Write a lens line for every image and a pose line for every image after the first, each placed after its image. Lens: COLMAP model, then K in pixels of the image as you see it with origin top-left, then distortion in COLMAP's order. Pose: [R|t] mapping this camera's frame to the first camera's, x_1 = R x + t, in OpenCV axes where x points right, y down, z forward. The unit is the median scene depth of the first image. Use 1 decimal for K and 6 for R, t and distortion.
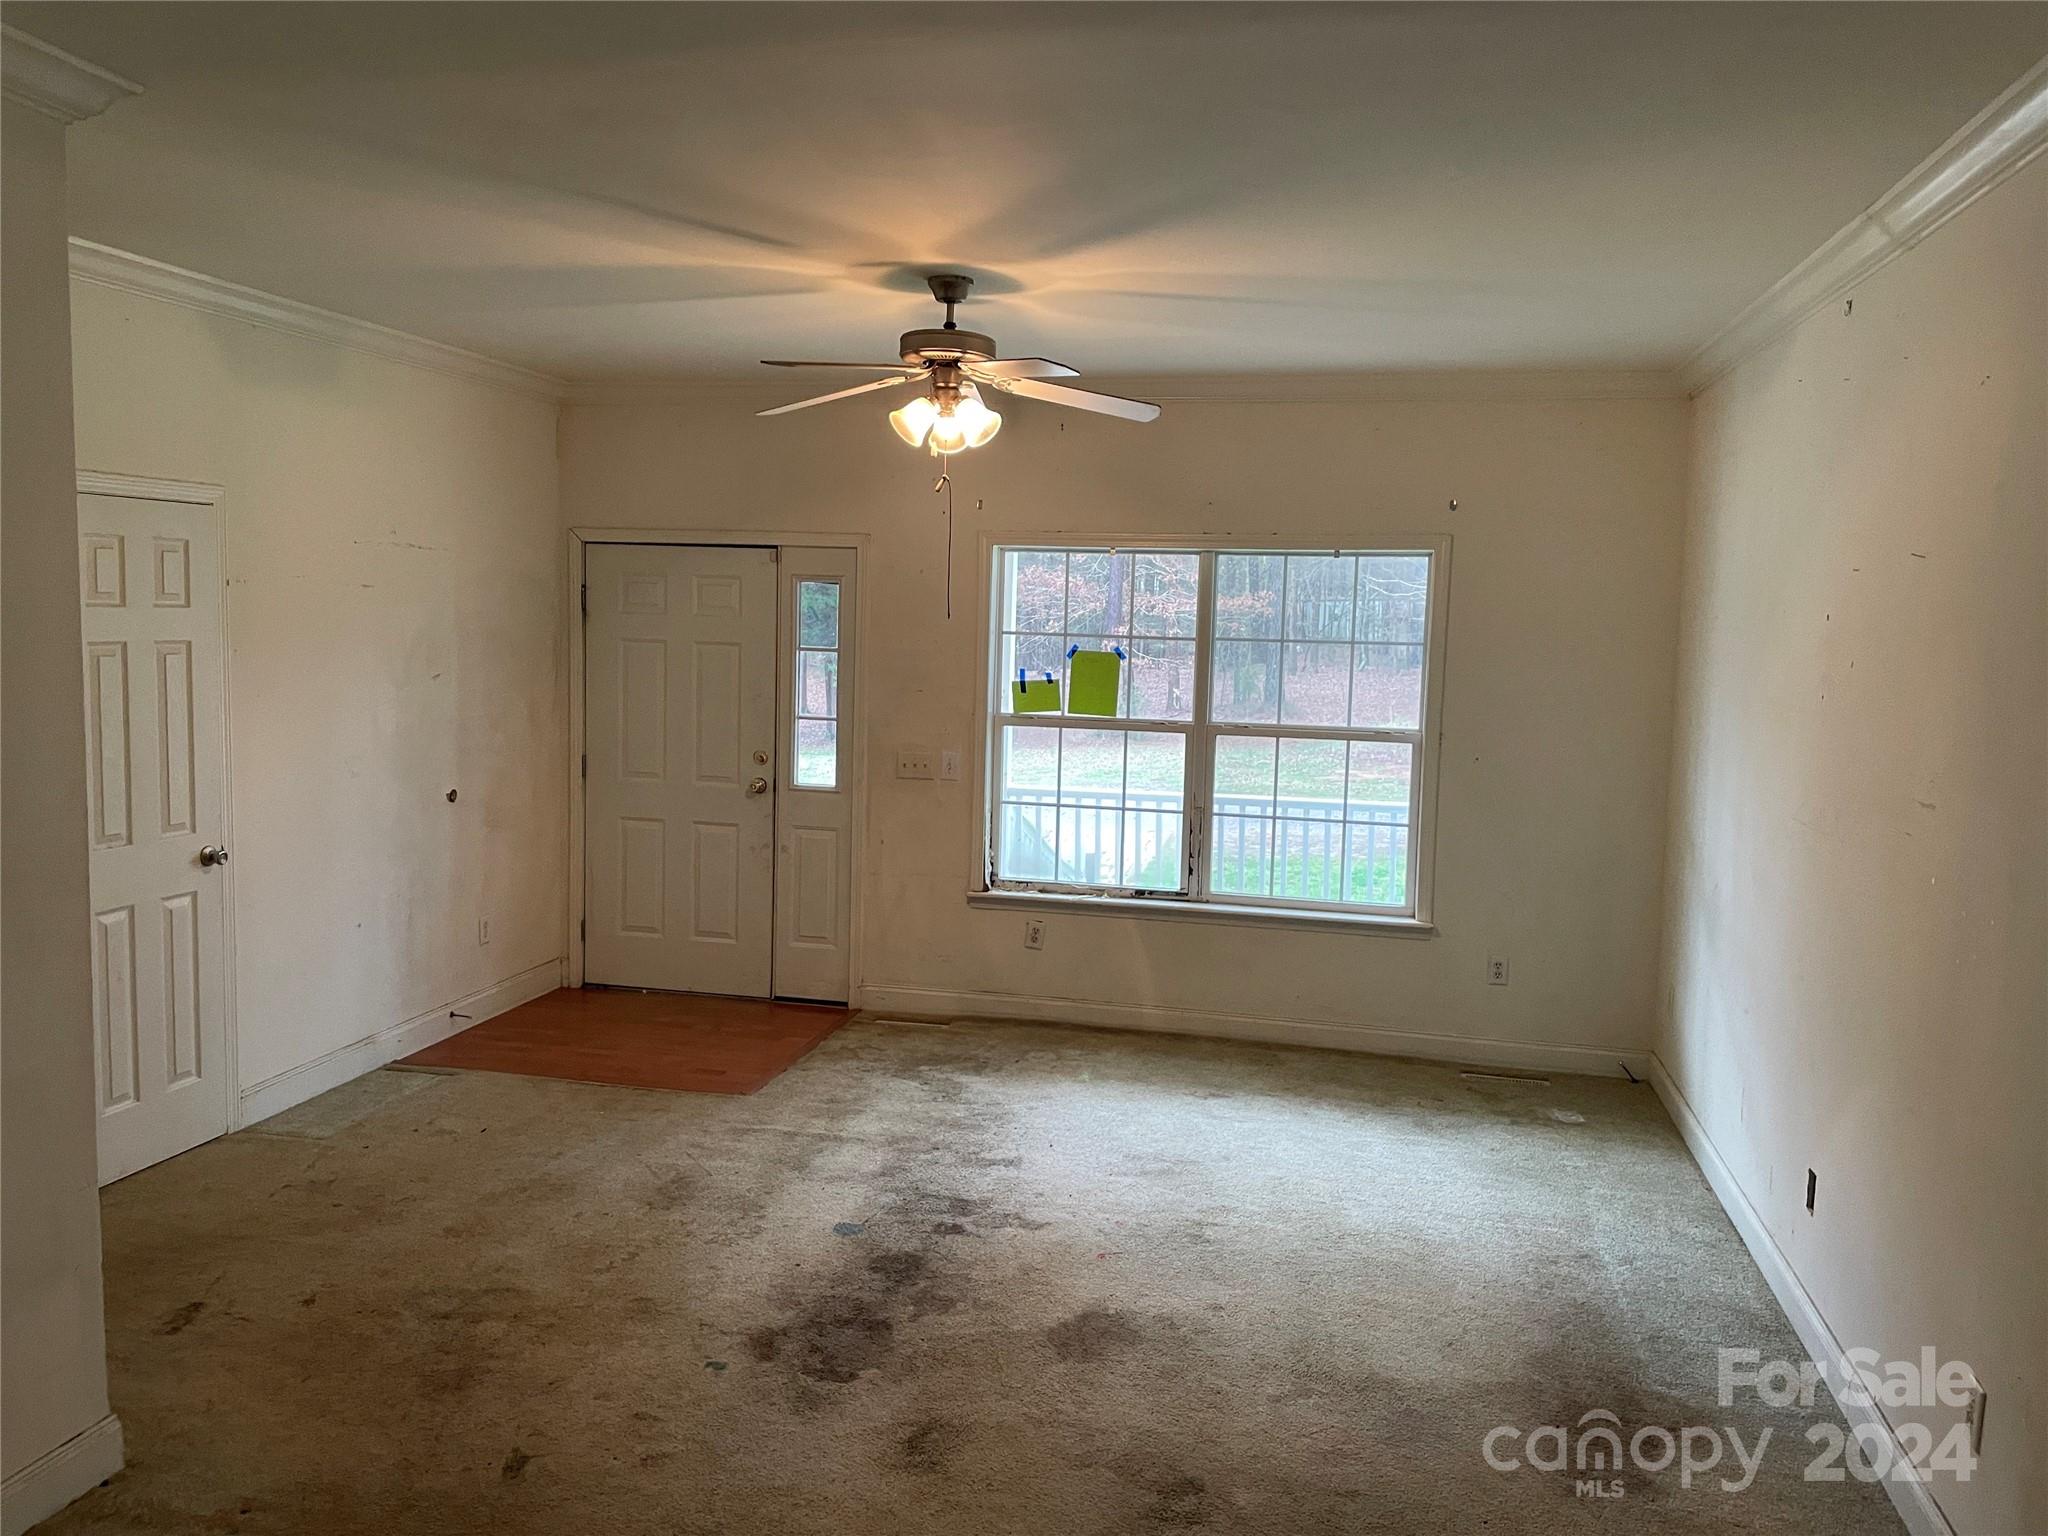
lens RADIAL K [[1560.7, 0, 1027.8], [0, 1560.7, 755.2], [0, 0, 1]] dist [0.034677, -0.044644]
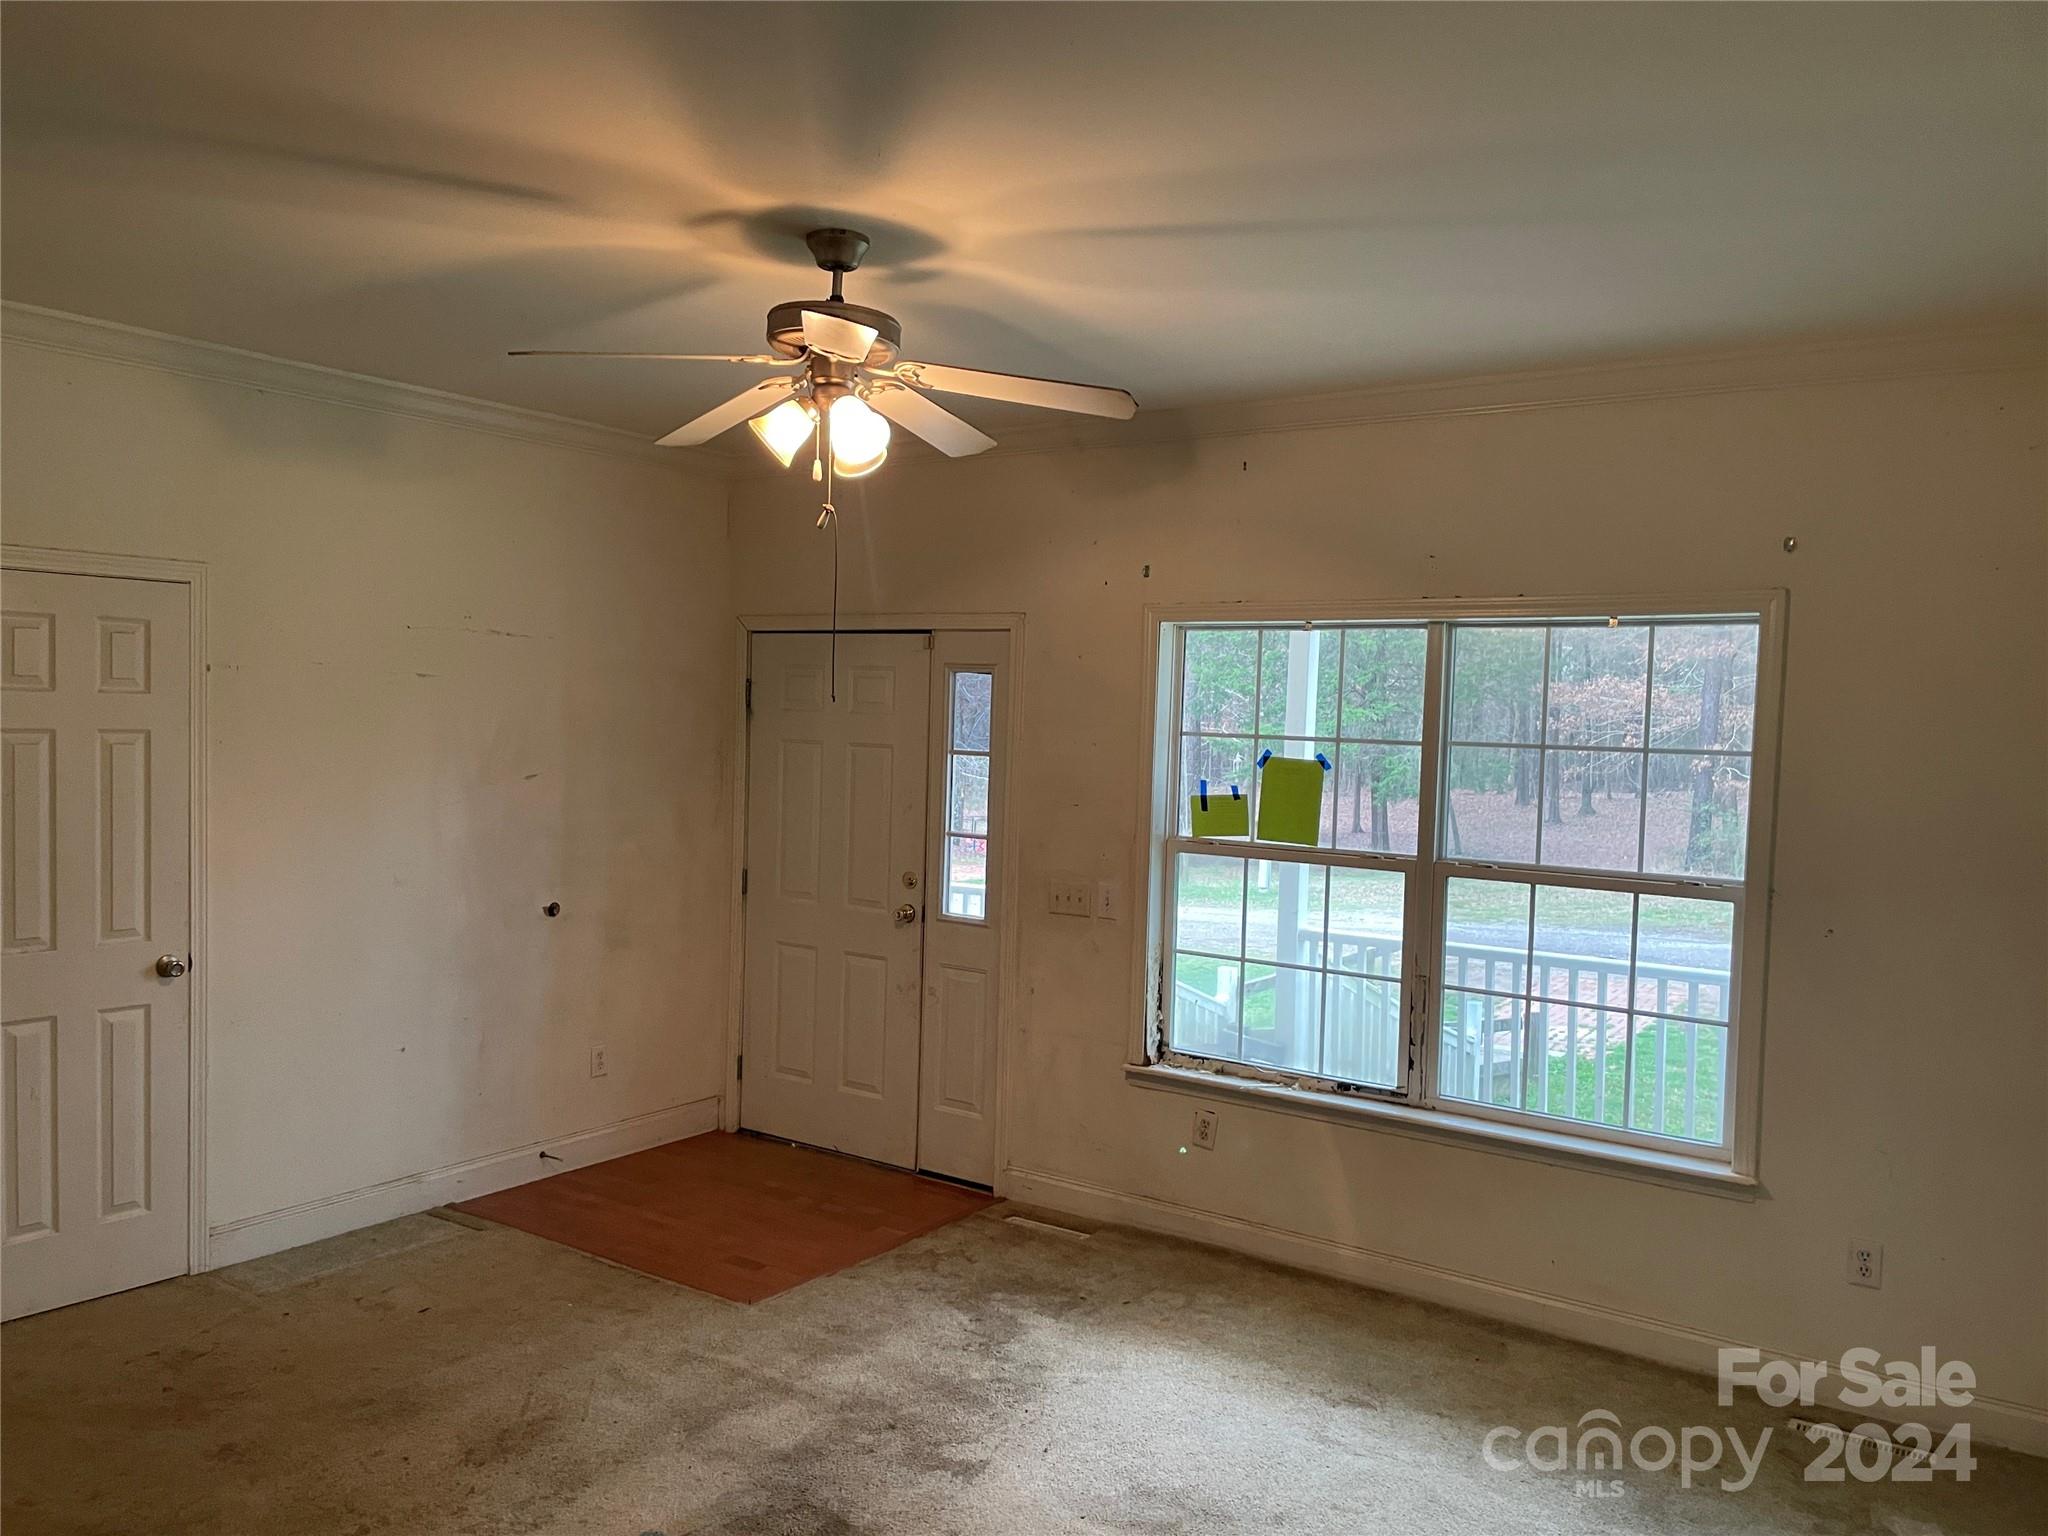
lens RADIAL K [[1560.7, 0, 1017.0], [0, 1560.7, 784.7], [0, 0, 1]] dist [0.034677, -0.044644]
pose [[0.924515, 0.018349, -0.380703, 0.214921], [-0.039494, 0.998076, -0.047804, -0.012928], [0.379093, 0.059231, 0.923461, 0.259875]]
